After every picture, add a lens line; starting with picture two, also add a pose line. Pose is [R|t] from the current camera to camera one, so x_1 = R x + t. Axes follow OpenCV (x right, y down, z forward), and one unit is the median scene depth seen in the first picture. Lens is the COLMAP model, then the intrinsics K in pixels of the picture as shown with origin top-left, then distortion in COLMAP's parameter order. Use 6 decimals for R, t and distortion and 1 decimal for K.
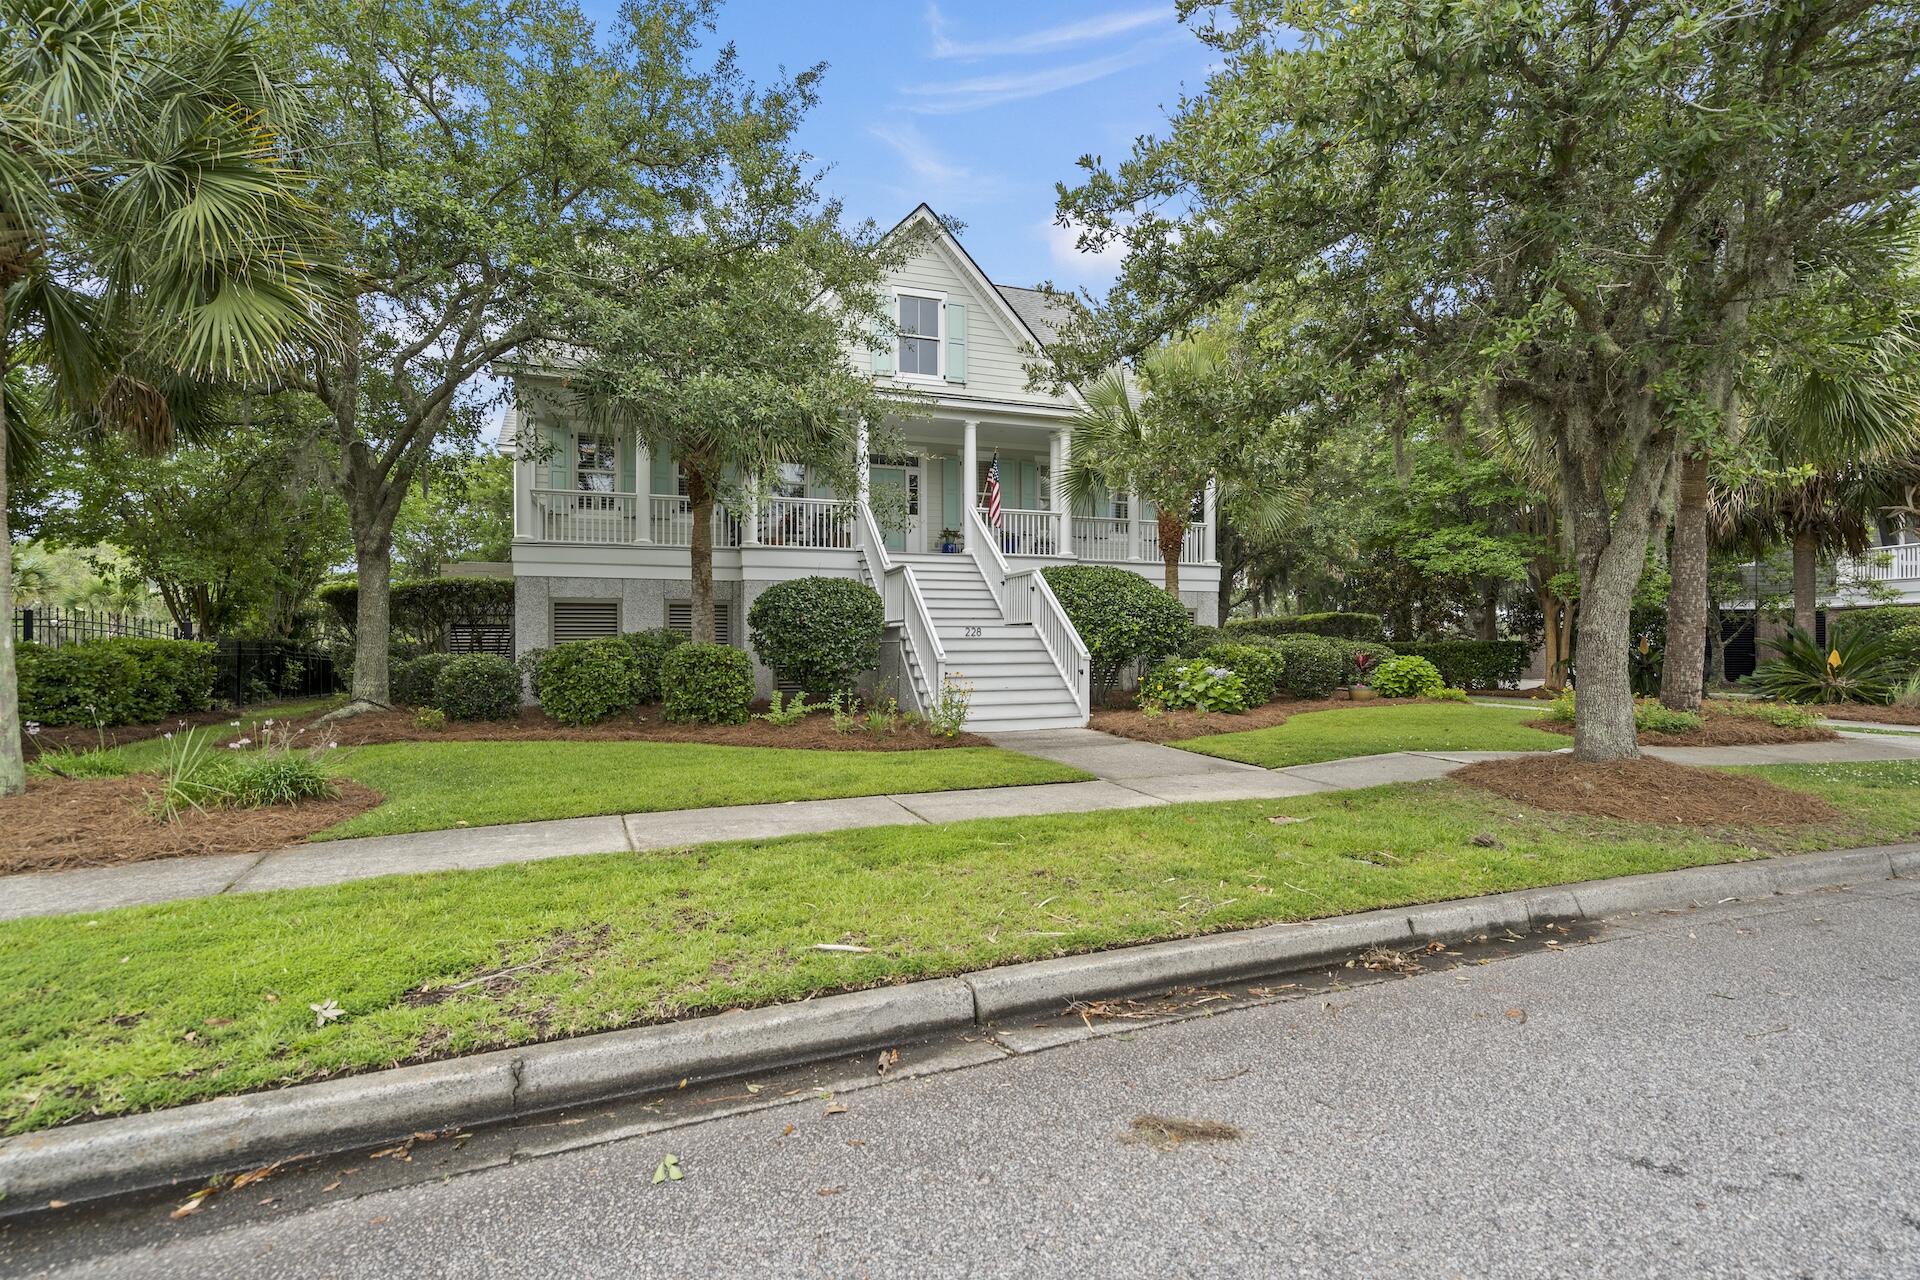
lens RADIAL K [[869.9, 0, 960.8], [0, 869.9, 641.3], [0, 0, 1]] dist [-0.009582, 0.003311]
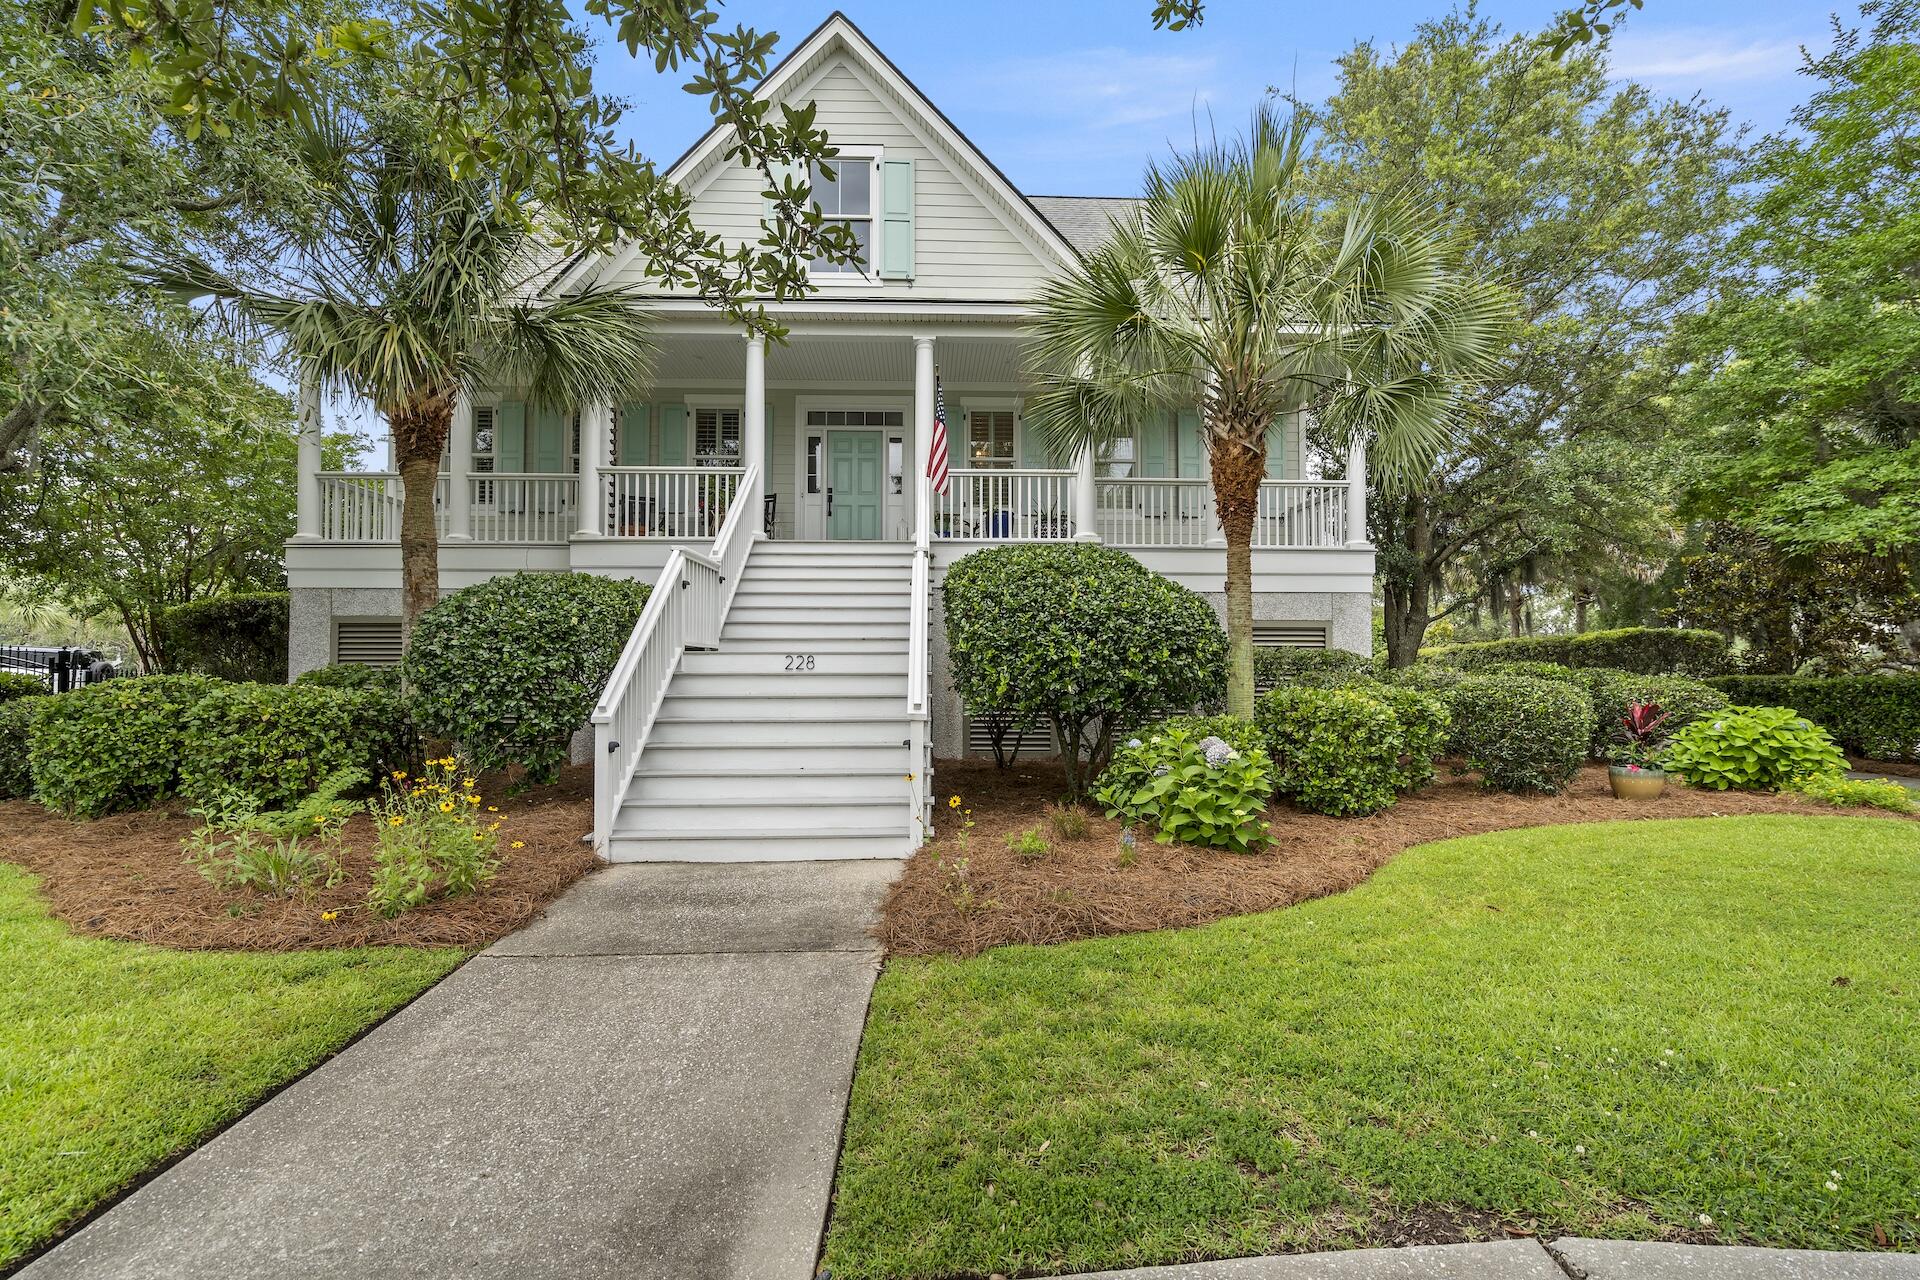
lens RADIAL K [[869.9, 0, 956.9], [0, 869.9, 644.3], [0, 0, 1]] dist [-0.009582, 0.003311]
pose [[0.955490, -0.006288, -0.294958, 0.237156], [-0.001291, 0.999674, -0.025495, -0.007069], [0.295022, 0.024741, 0.955170, 0.412039]]
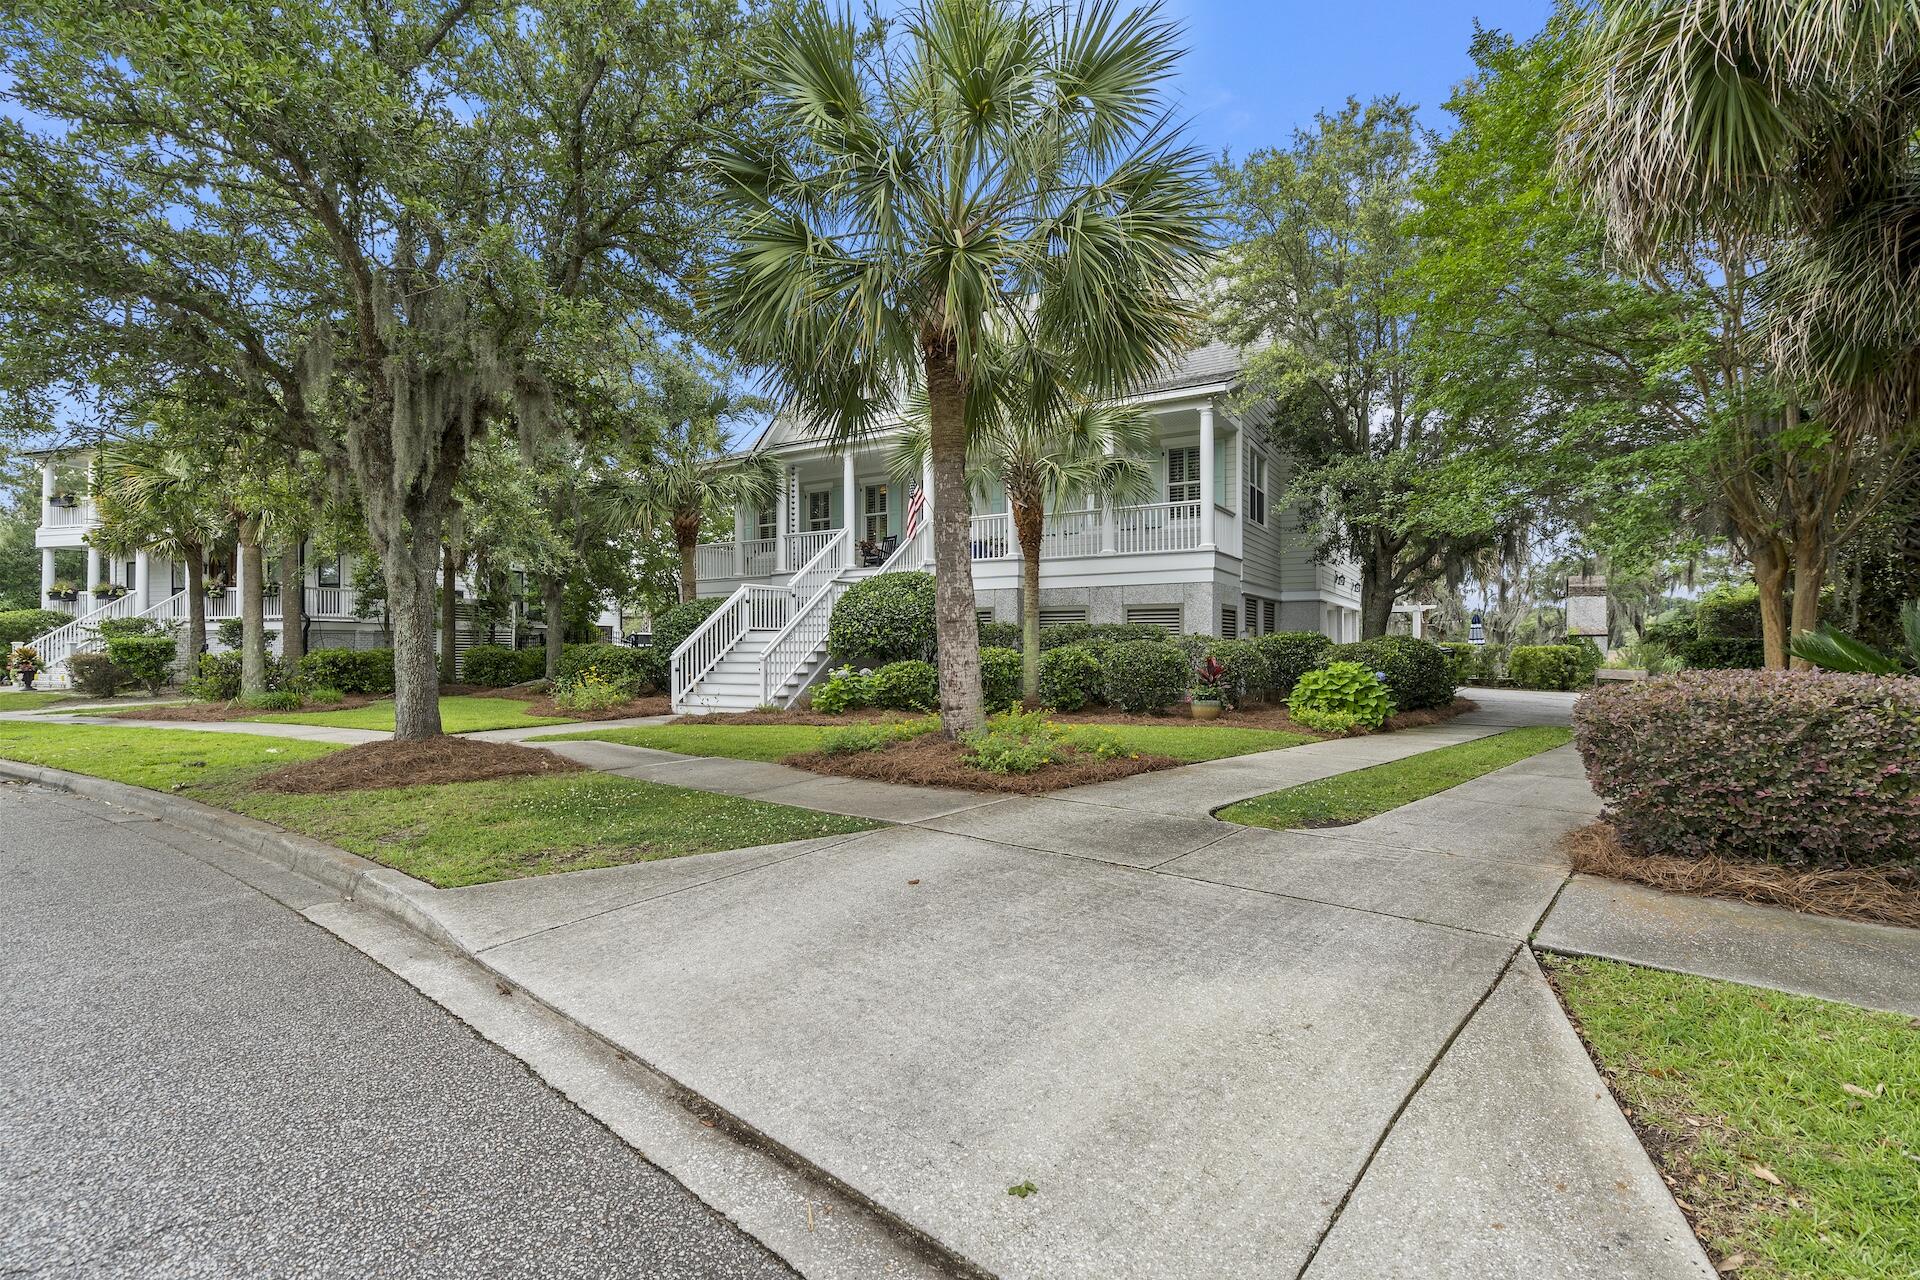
lens RADIAL K [[869.9, 0, 955.4], [0, 869.9, 644.3], [0, 0, 1]] dist [-0.009582, 0.003311]
pose [[0.632925, -0.002248, -0.774210, 0.926716], [0.003784, 0.999993, 0.000190, 0.000797], [0.774204, -0.003050, 0.632929, 0.353242]]
